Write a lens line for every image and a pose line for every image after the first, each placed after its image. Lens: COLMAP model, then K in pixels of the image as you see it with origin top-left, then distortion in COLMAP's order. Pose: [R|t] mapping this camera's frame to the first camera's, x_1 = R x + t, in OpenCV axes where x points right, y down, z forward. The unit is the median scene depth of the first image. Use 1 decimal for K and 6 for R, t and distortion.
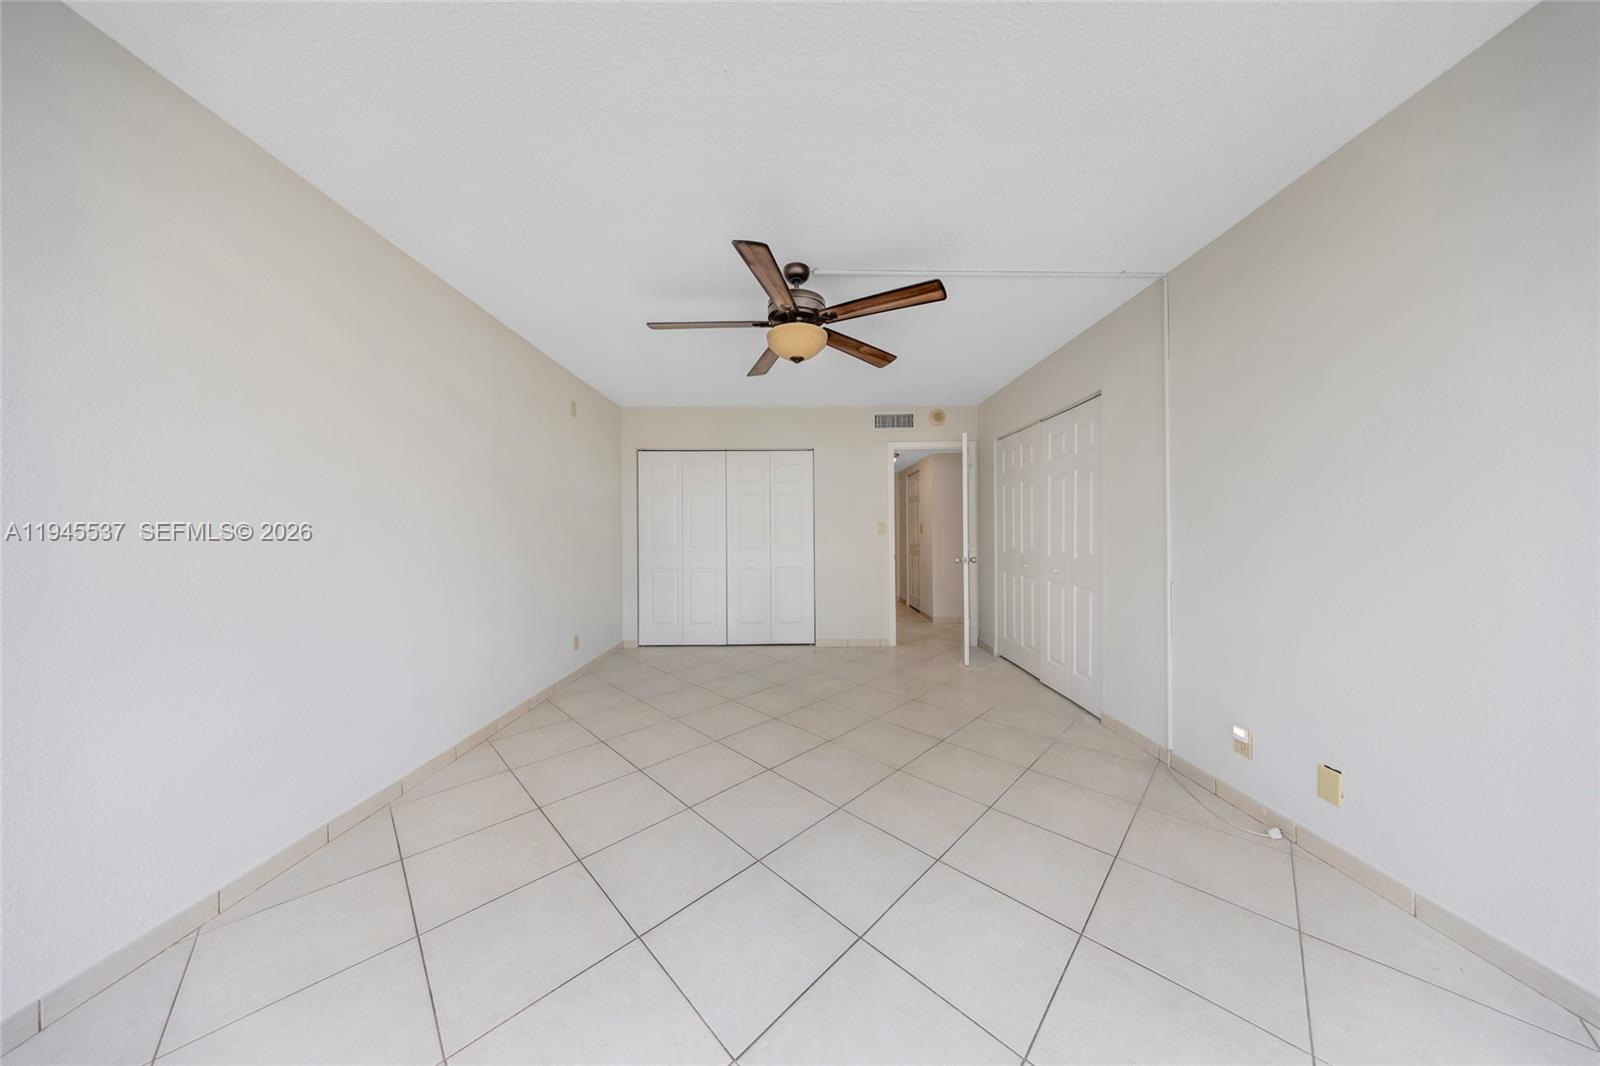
lens RADIAL K [[466.2, 0, 795.0], [0, 466.2, 533.9], [0, 0, 1]] dist [0.001204, -0.001683]
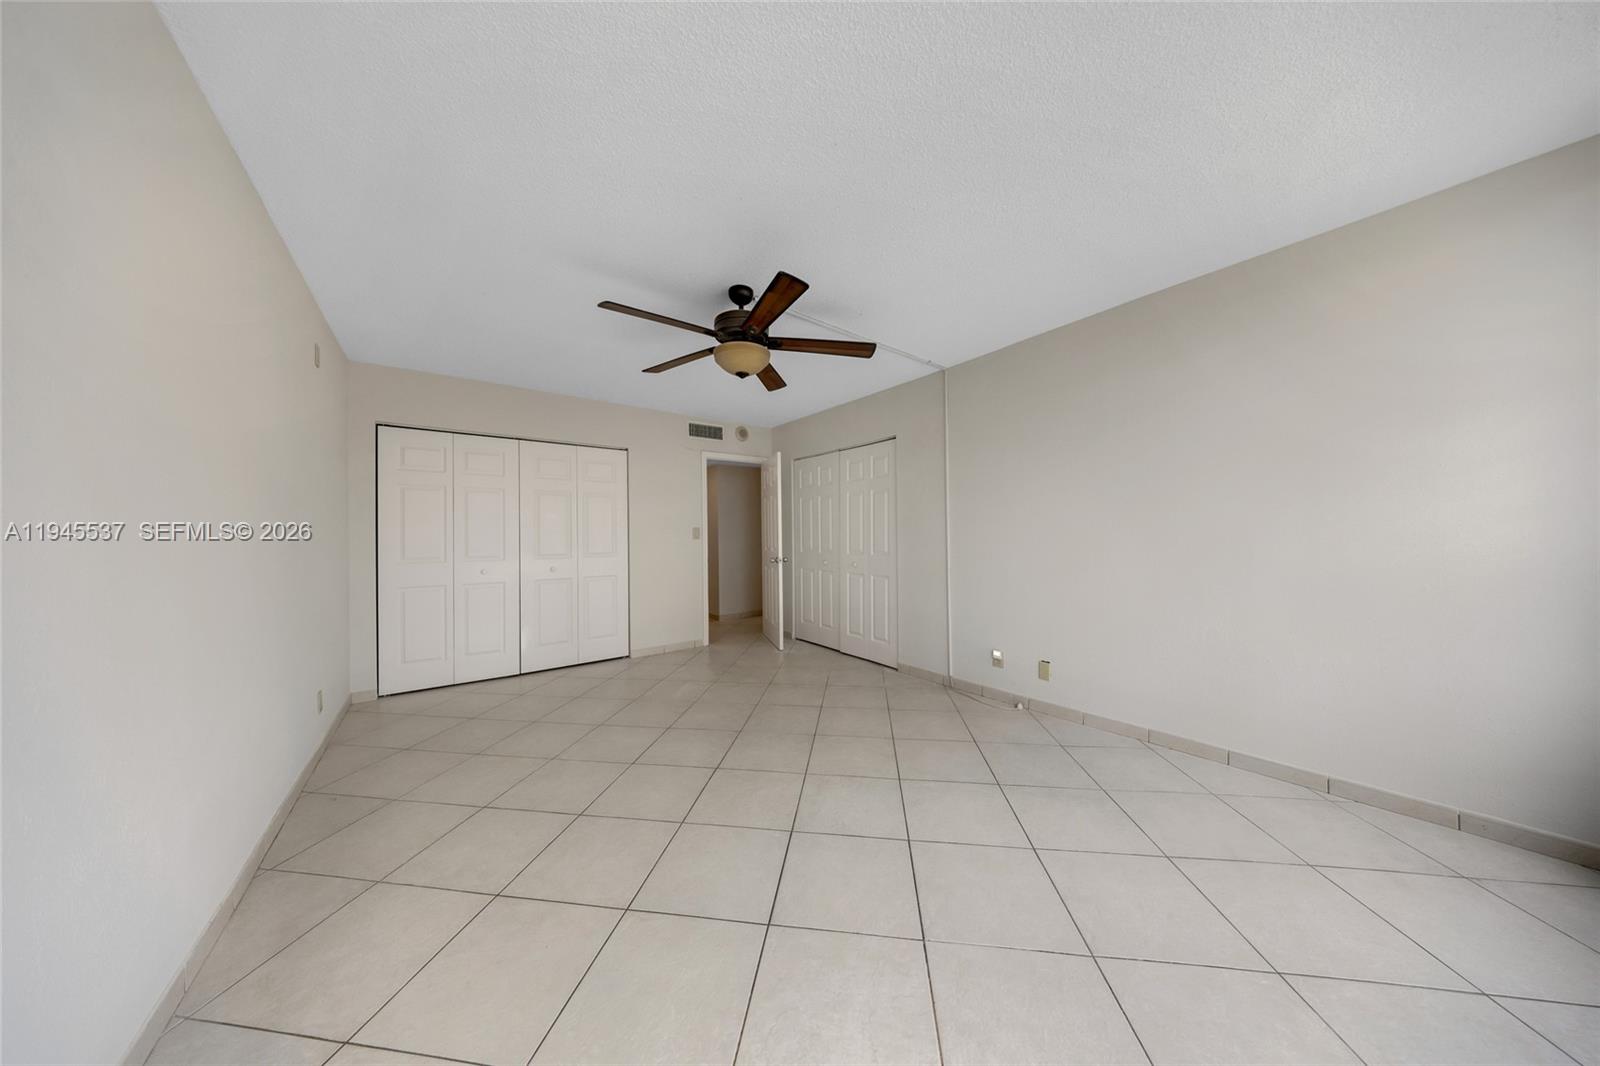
lens RADIAL K [[466.2, 0, 797.3], [0, 466.2, 533.8], [0, 0, 1]] dist [0.001204, -0.001683]
pose [[0.793218, -0.001095, 0.608936, -0.277468], [0.007375, 0.999942, -0.007809, -0.000607], [-0.608893, 0.010685, 0.793181, 0.041069]]
